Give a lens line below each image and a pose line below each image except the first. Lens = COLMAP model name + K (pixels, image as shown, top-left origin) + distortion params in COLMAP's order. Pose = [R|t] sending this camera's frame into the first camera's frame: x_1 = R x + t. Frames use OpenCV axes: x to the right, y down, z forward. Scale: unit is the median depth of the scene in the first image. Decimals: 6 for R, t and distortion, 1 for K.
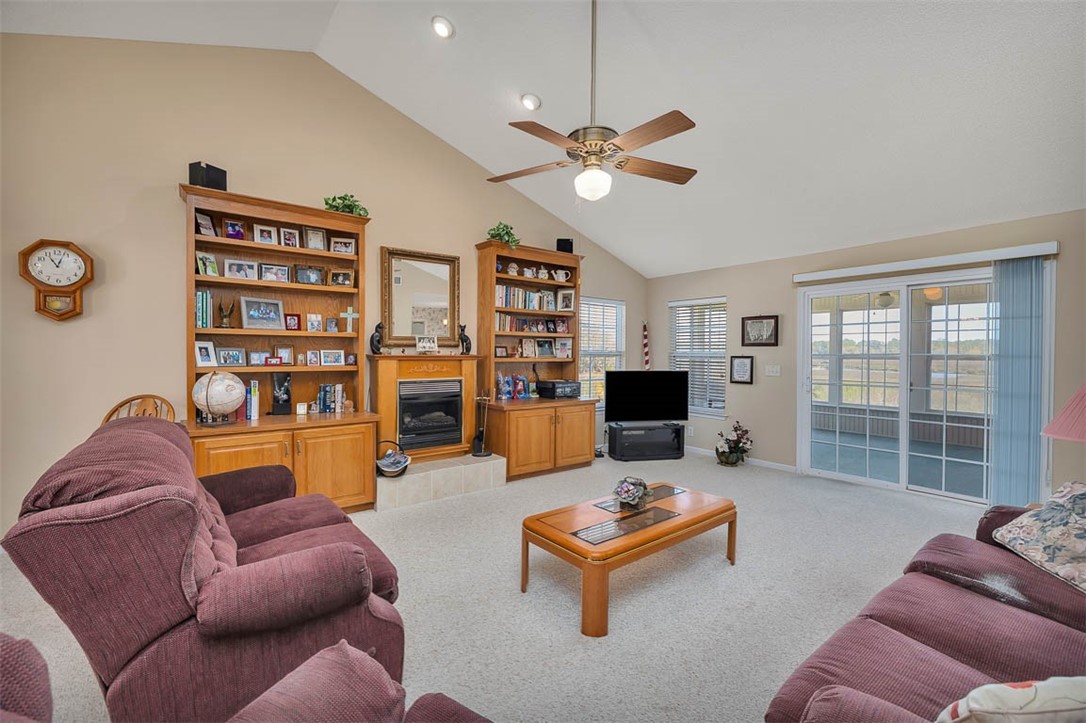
lens RADIAL K [[457.4, 0, 543.0], [0, 457.4, 361.5], [0, 0, 1]] dist [0.000540, -0.000019]
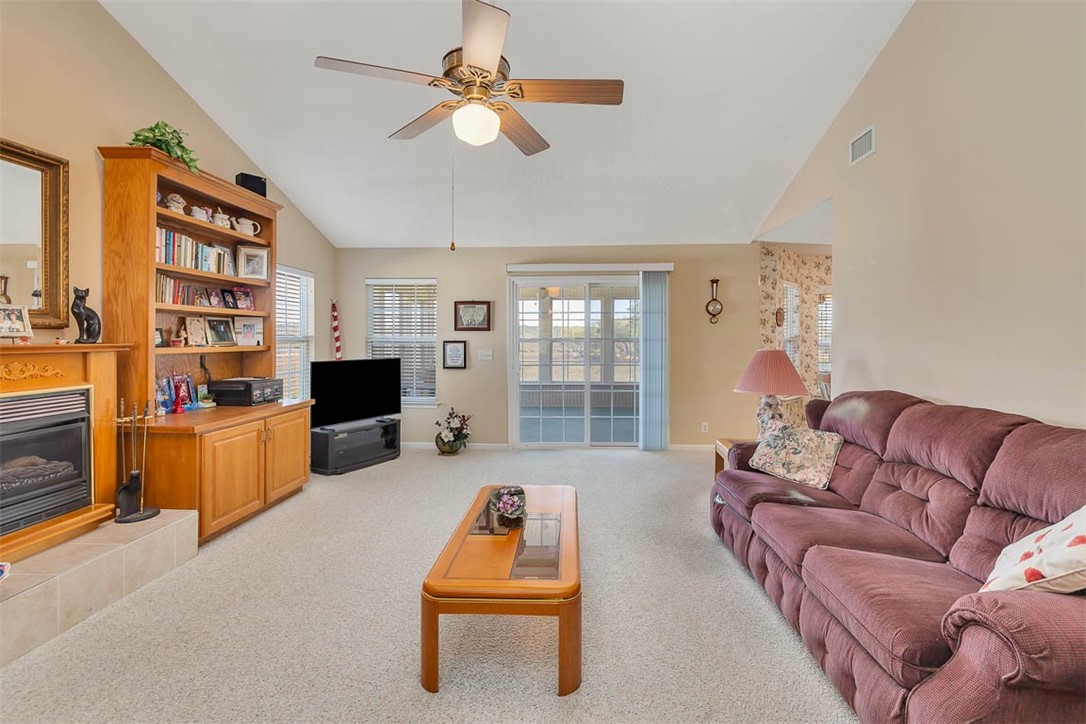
lens RADIAL K [[476.1, 0, 546.4], [0, 476.1, 345.0], [0, 0, 1]] dist [-0.001154, -0.000285]
pose [[0.652552, -0.015736, 0.757581, -0.219711], [0.015792, 0.999850, 0.007166, -0.007399], [-0.757580, 0.007288, 0.652702, 0.192653]]
